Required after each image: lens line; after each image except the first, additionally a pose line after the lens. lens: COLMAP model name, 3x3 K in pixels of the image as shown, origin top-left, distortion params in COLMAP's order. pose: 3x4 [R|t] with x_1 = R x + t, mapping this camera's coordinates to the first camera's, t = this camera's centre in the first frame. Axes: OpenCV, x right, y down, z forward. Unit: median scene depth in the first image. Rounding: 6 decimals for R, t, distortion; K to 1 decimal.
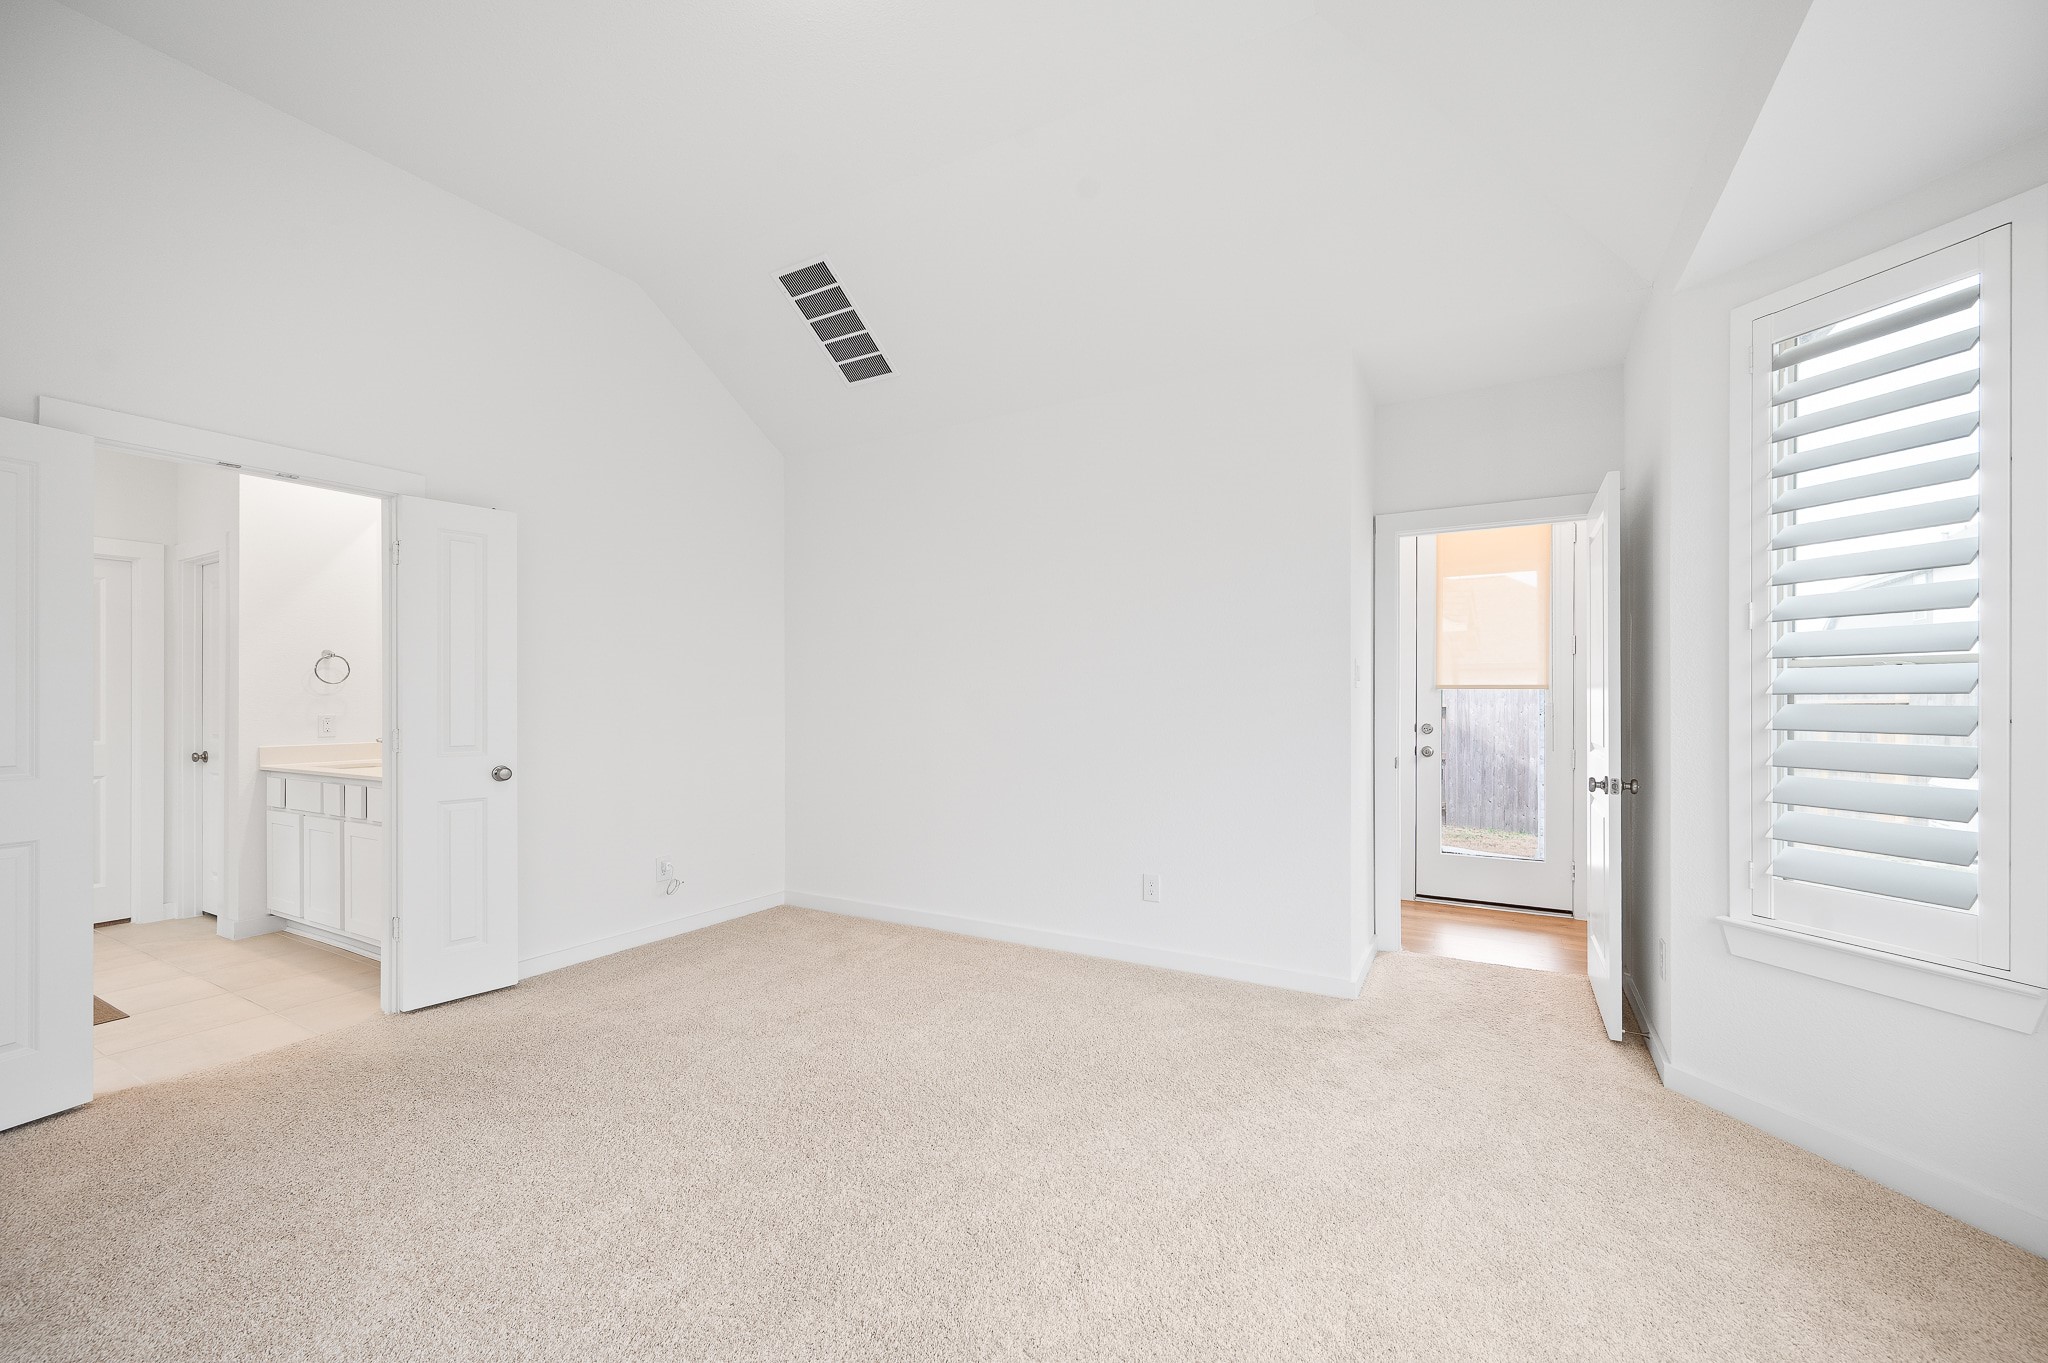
lens RADIAL K [[821.3, 0, 1015.7], [0, 821.3, 693.8], [0, 0, 1]] dist [0.001599, 0.000123]
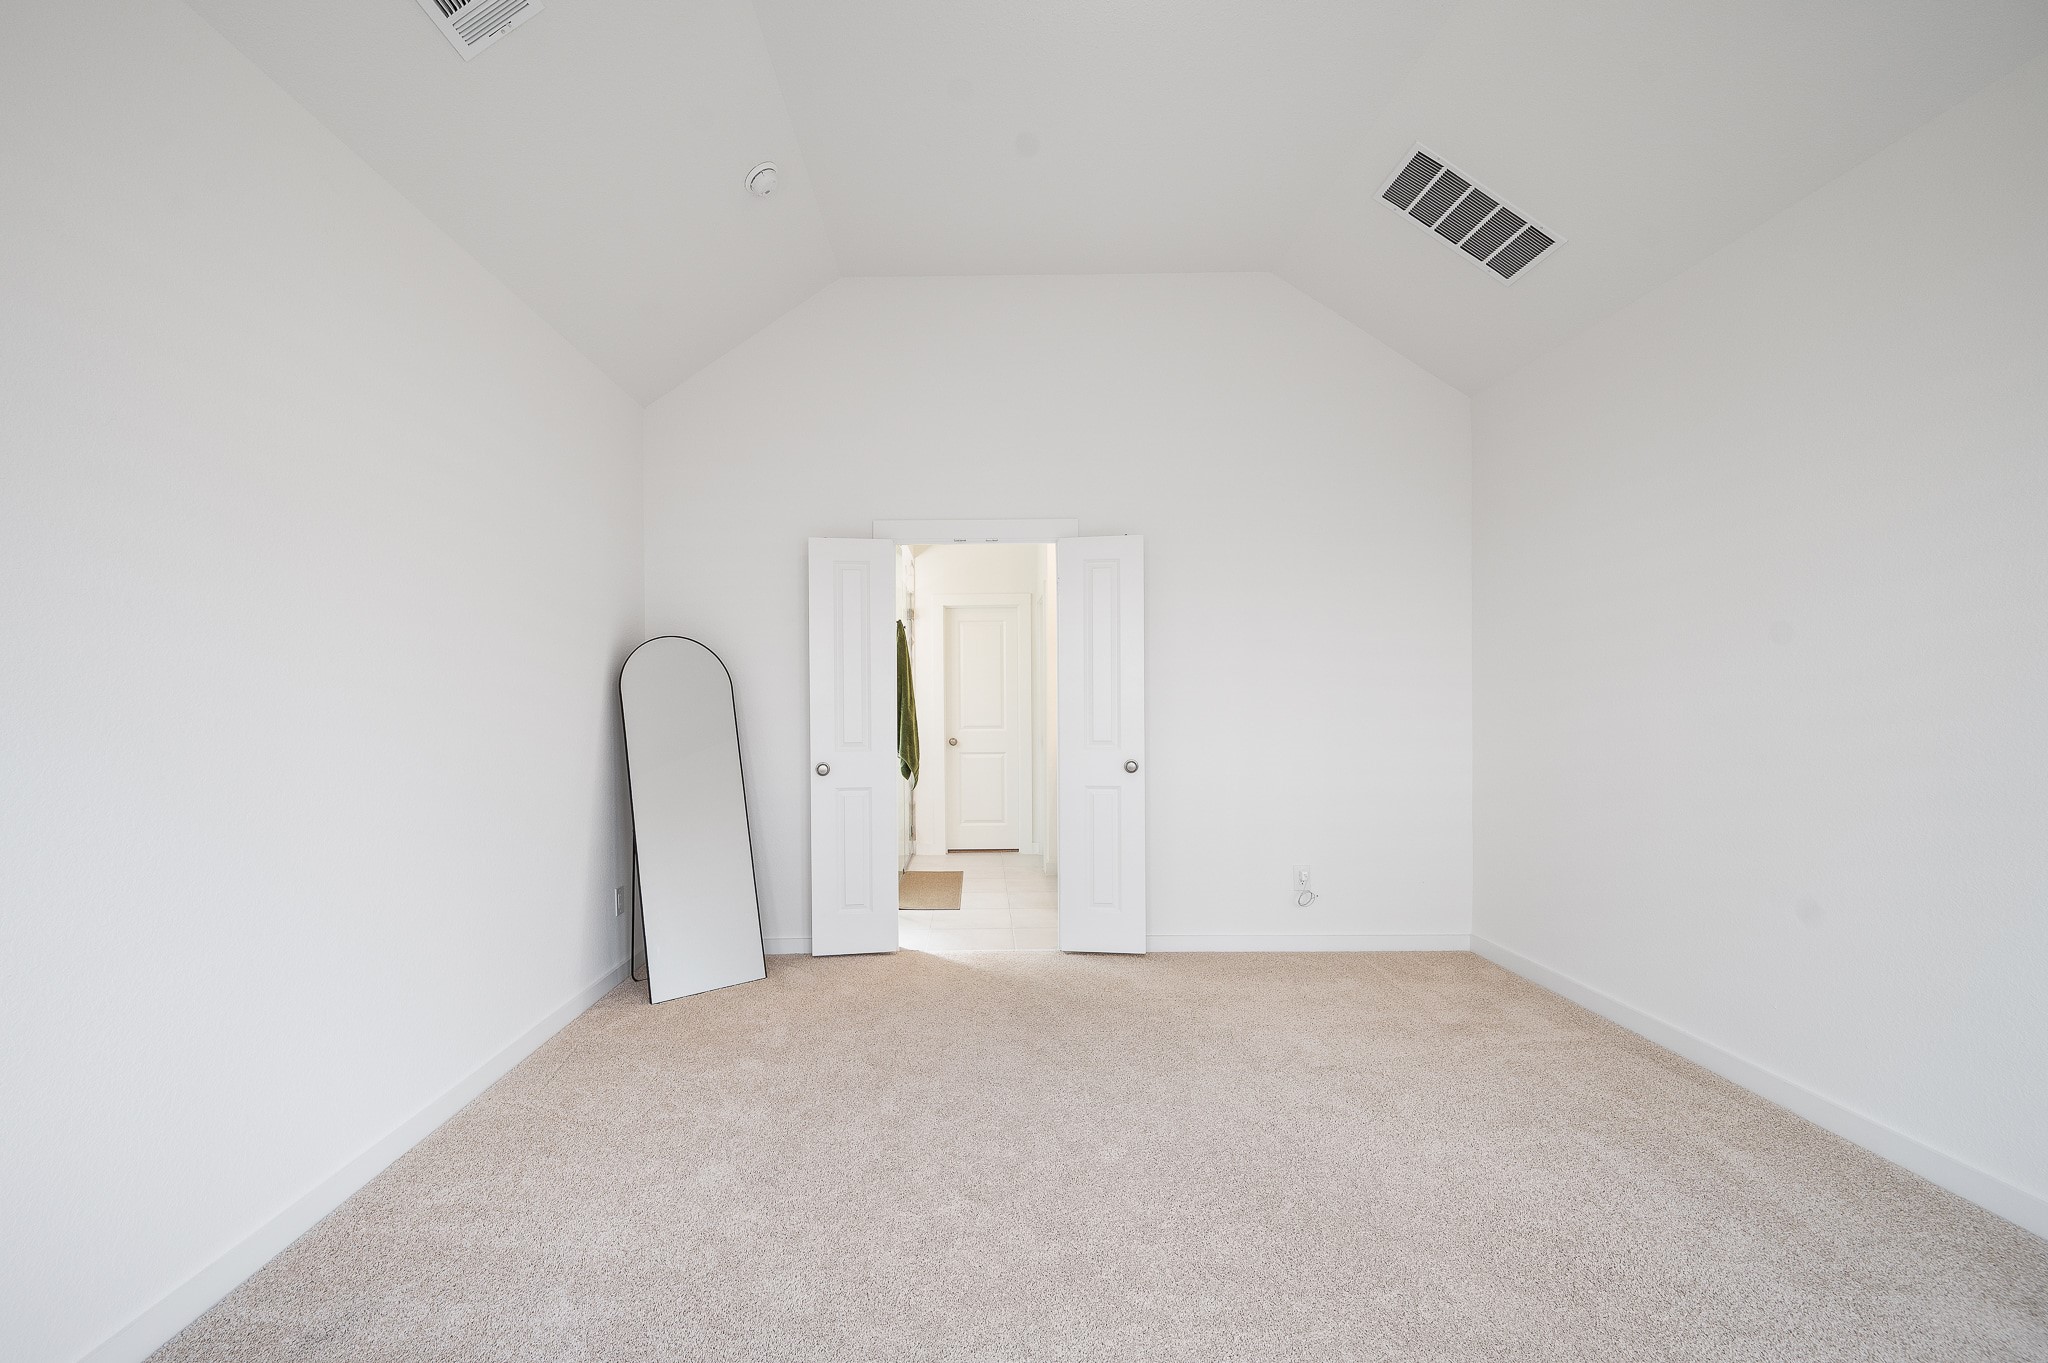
lens RADIAL K [[904.1, 0, 1030.7], [0, 904.1, 697.4], [0, 0, 1]] dist [0.000630, 0.000101]
pose [[0.487427, -0.005741, -0.873145, 0.355364], [0.016040, 0.999869, 0.002381, -0.002866], [0.873016, -0.015166, 0.487455, 0.237325]]
